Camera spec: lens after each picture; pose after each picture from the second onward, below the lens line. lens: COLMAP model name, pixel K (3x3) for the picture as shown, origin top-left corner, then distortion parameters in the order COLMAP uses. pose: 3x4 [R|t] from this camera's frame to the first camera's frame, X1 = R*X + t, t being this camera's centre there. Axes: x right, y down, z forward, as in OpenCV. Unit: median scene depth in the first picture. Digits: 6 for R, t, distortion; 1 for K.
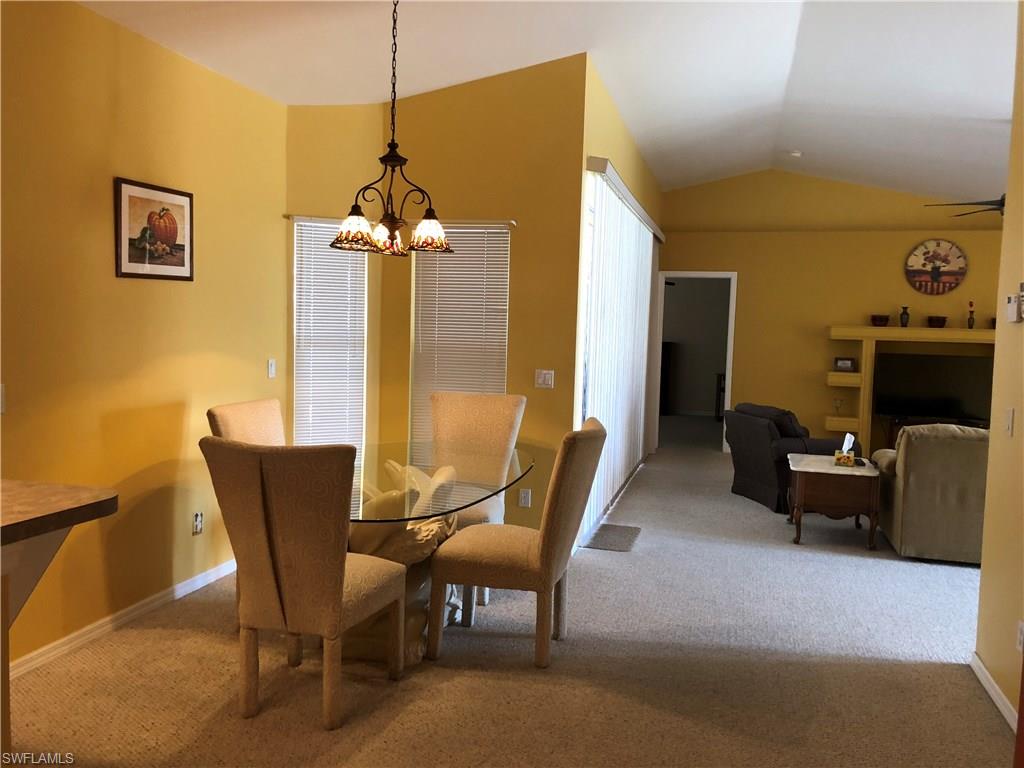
lens RADIAL K [[839.0, 0, 514.4], [0, 839.0, 392.8], [0, 0, 1]] dist [0.069190, -0.097413]
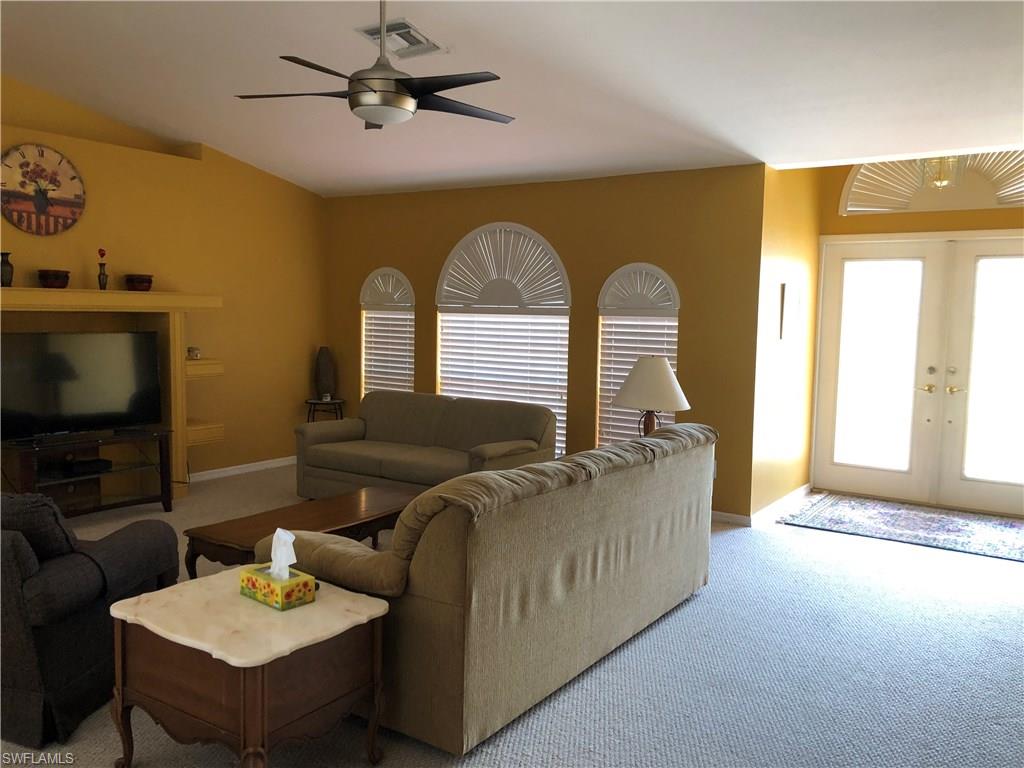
lens RADIAL K [[839.0, 0, 511.8], [0, 839.0, 384.5], [0, 0, 1]] dist [0.069190, -0.097413]
pose [[0.335494, -0.102950, 0.936400, 0.016900], [0.066540, 0.994118, 0.085456, -0.037190], [-0.939689, 0.033639, 0.340371, 0.471251]]
